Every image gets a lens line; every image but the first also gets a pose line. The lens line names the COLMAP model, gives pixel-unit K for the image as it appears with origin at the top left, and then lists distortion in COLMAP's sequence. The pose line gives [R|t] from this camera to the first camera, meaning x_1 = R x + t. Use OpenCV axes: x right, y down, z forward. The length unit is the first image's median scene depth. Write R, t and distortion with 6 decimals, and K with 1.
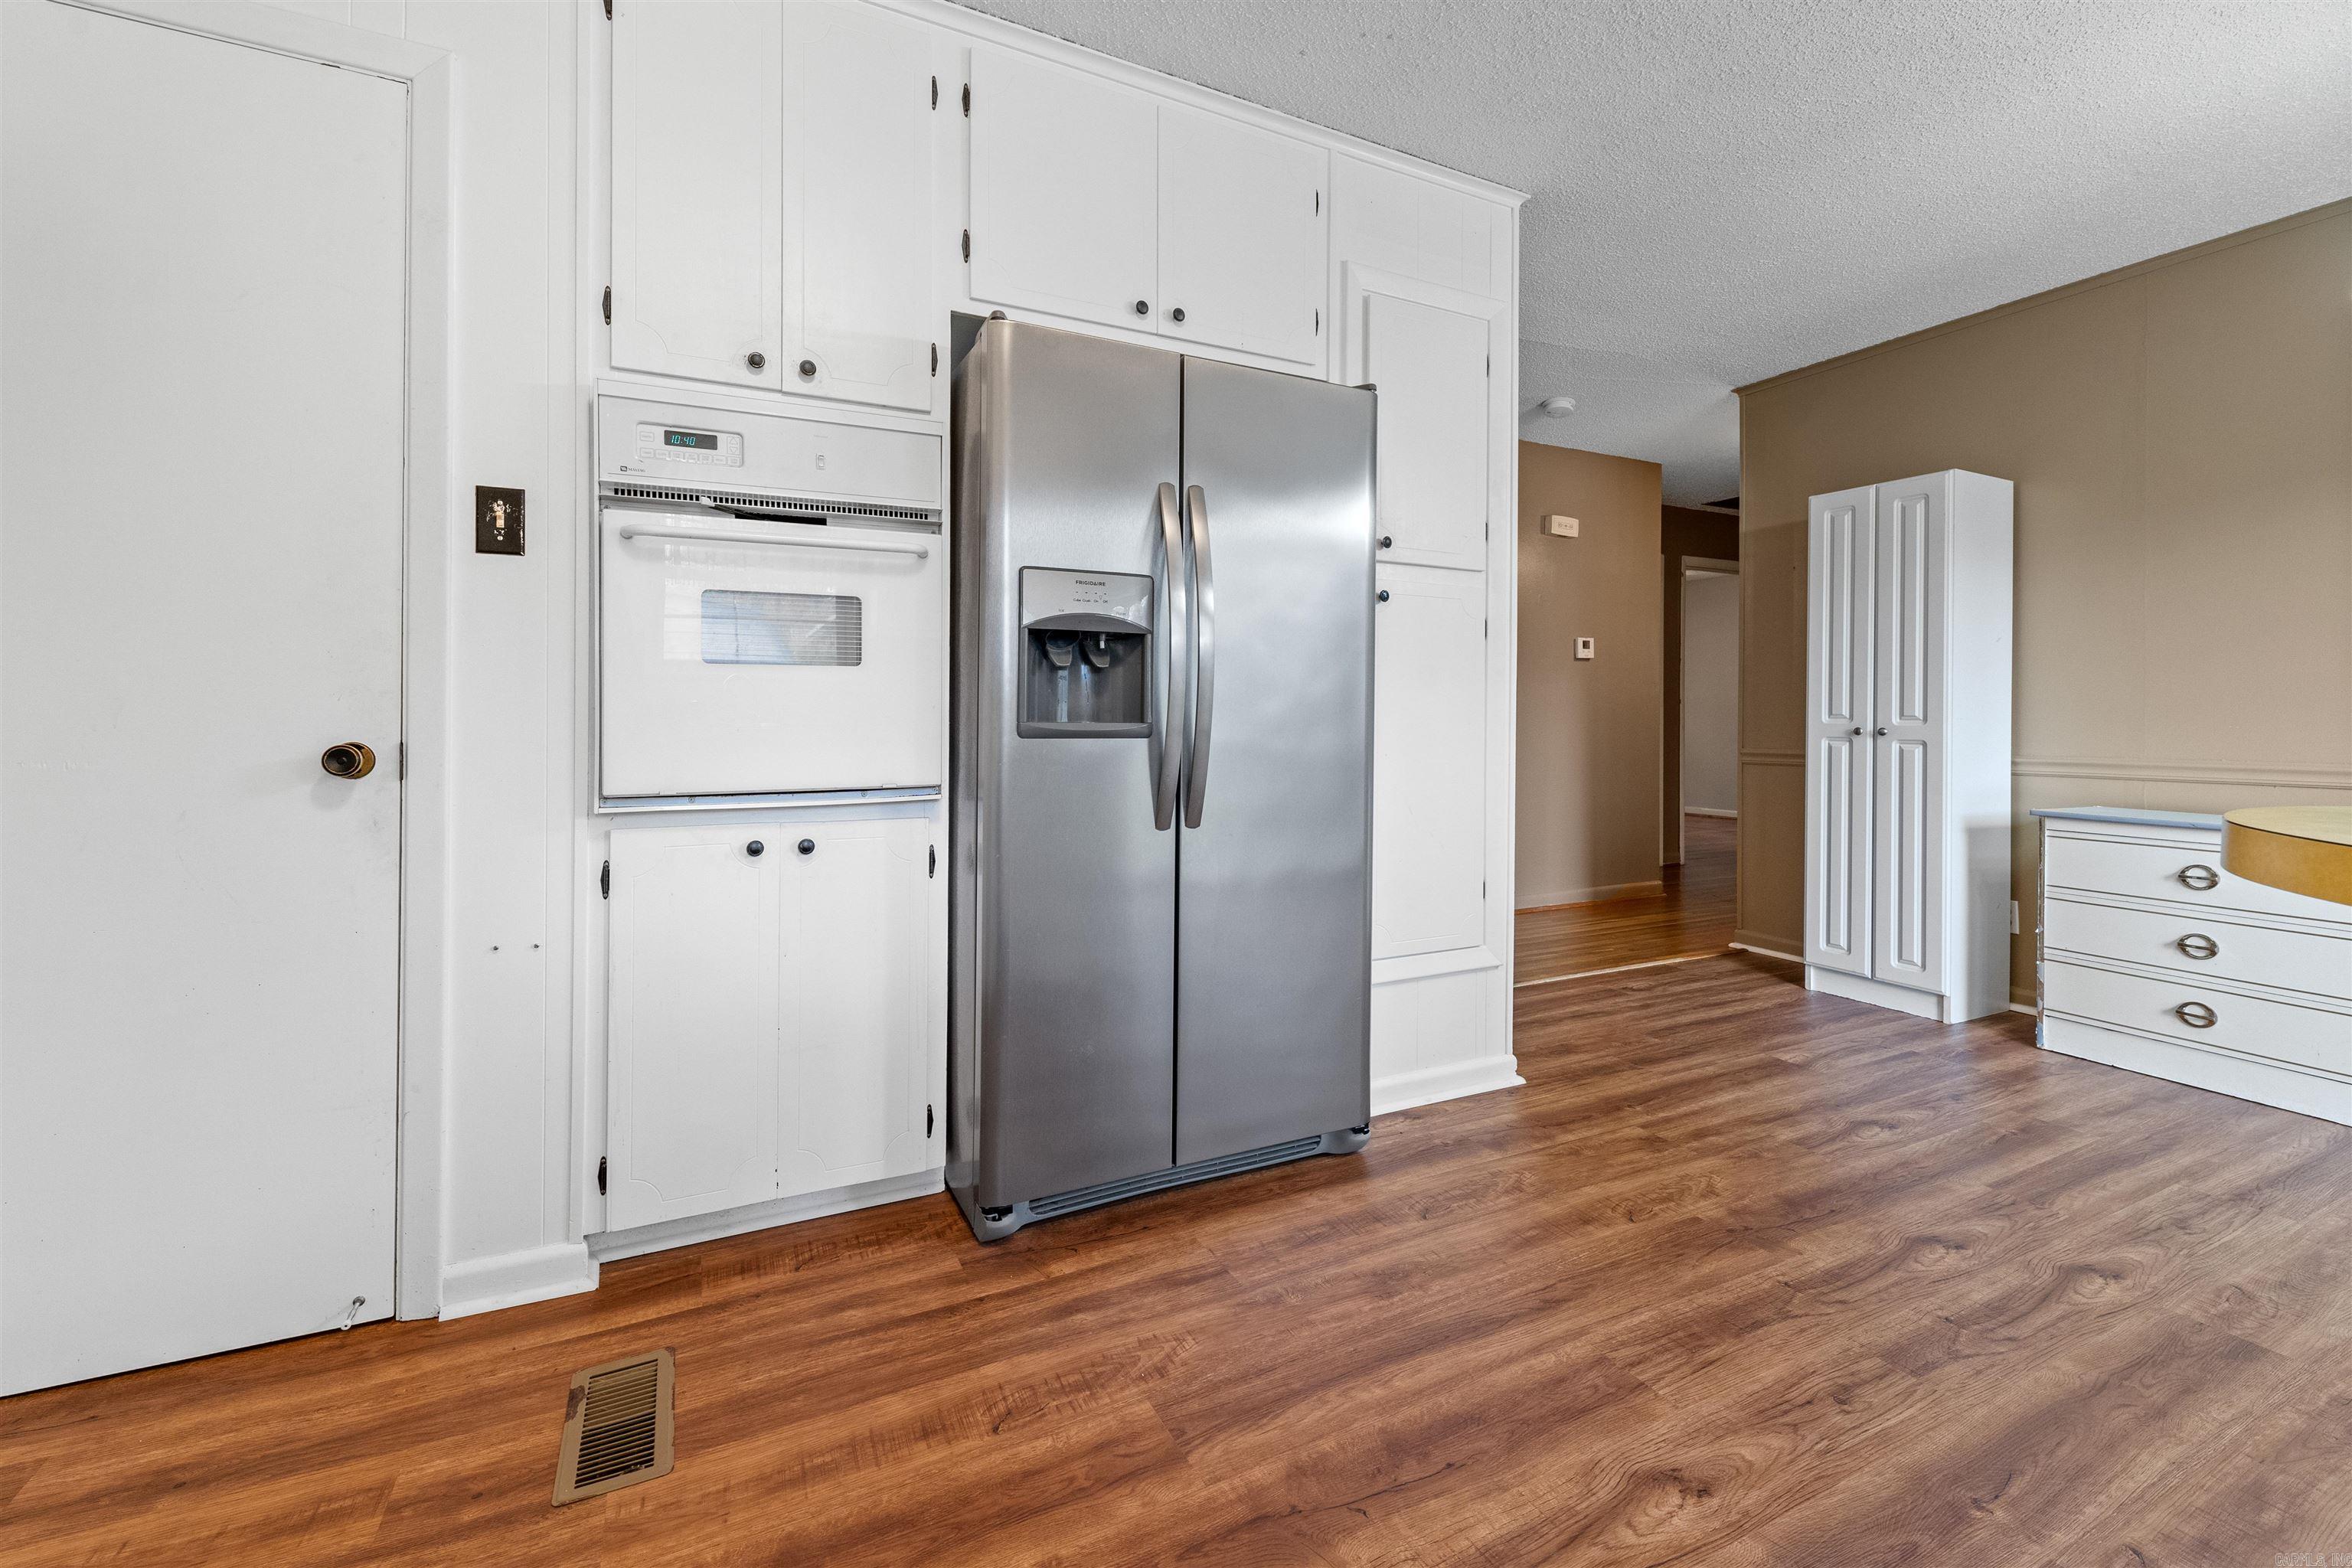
lens RADIAL K [[965.1, 0, 1159.2], [0, 965.1, 723.0], [0, 0, 1]] dist [0.000800, -0.000579]
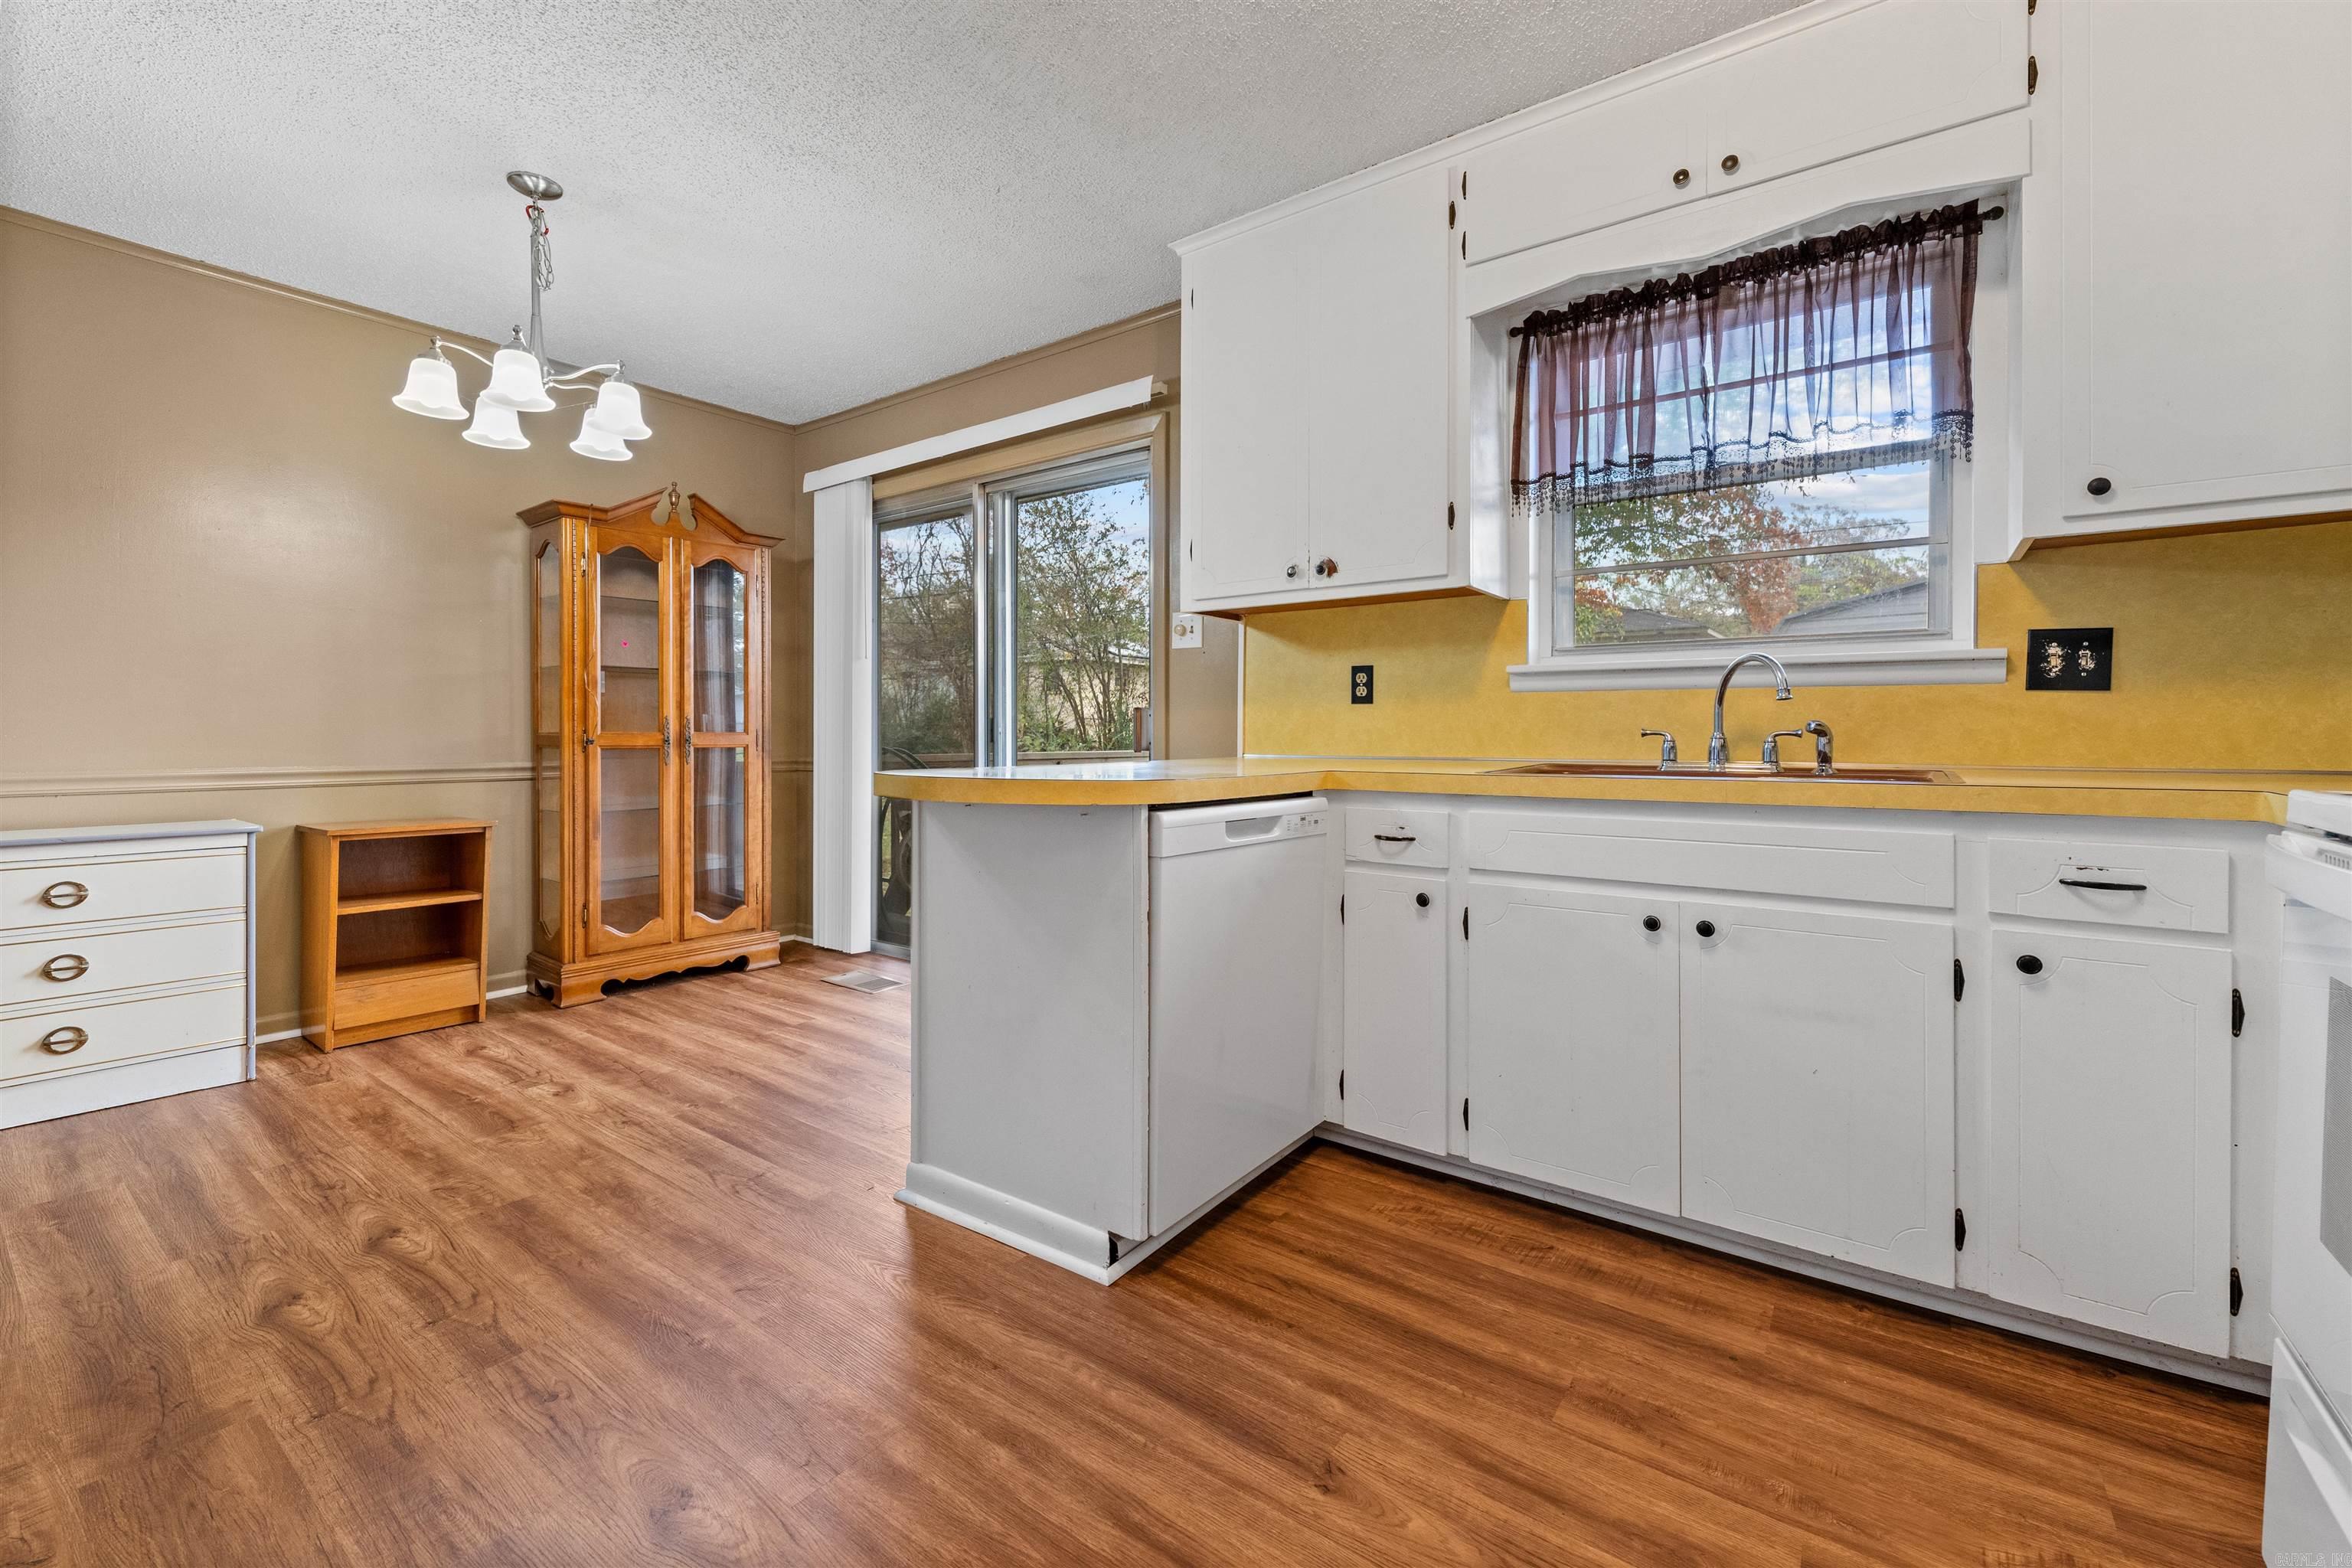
lens RADIAL K [[970.1, 0, 1175.5], [0, 970.1, 735.4], [0, 0, 1]] dist [-0.000406, -0.000360]
pose [[-0.463612, -0.005696, 0.886020, -0.341718], [-0.001638, 0.999983, 0.005572, -0.005089], [-0.886037, 0.001132, -0.463613, 0.596292]]
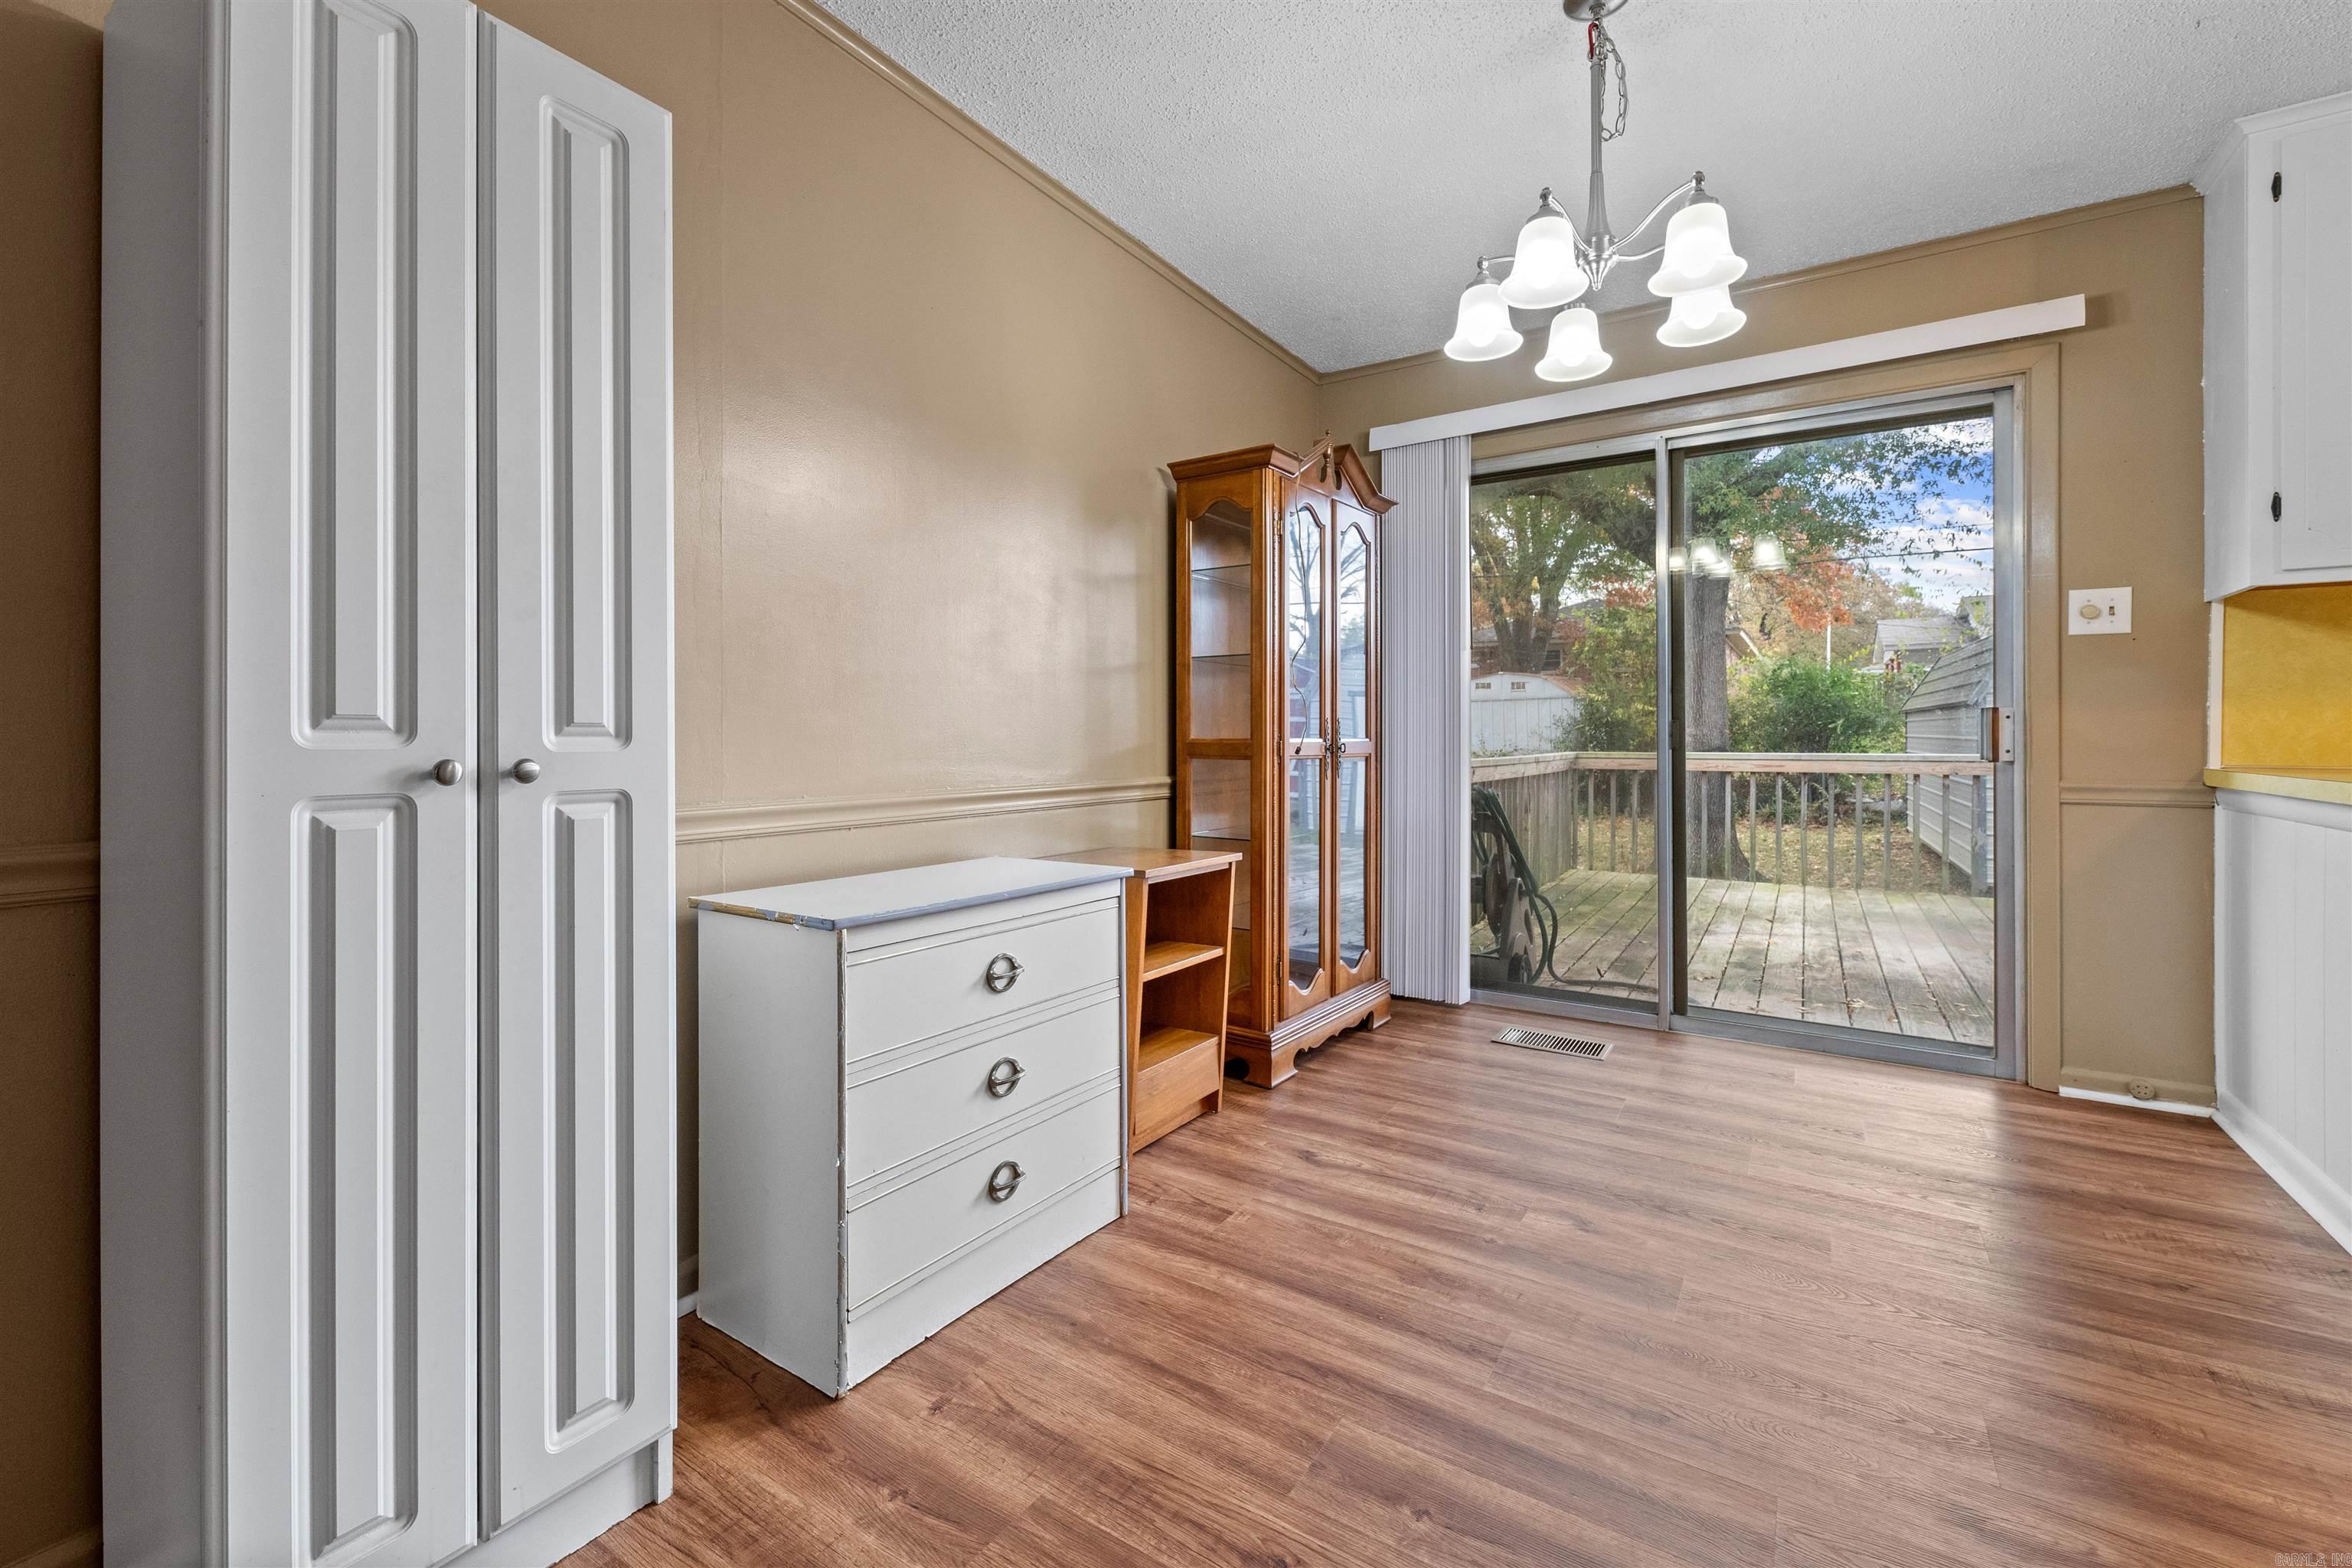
lens RADIAL K [[989.1, 0, 1159.9], [0, 989.1, 735.8], [0, 0, 1]] dist [-0.000115, -0.000196]
pose [[-0.506563, -0.002202, 0.862200, 0.546820], [-0.000092, 0.999997, 0.002500, -0.006698], [-0.862203, 0.001187, -0.506561, 1.572909]]
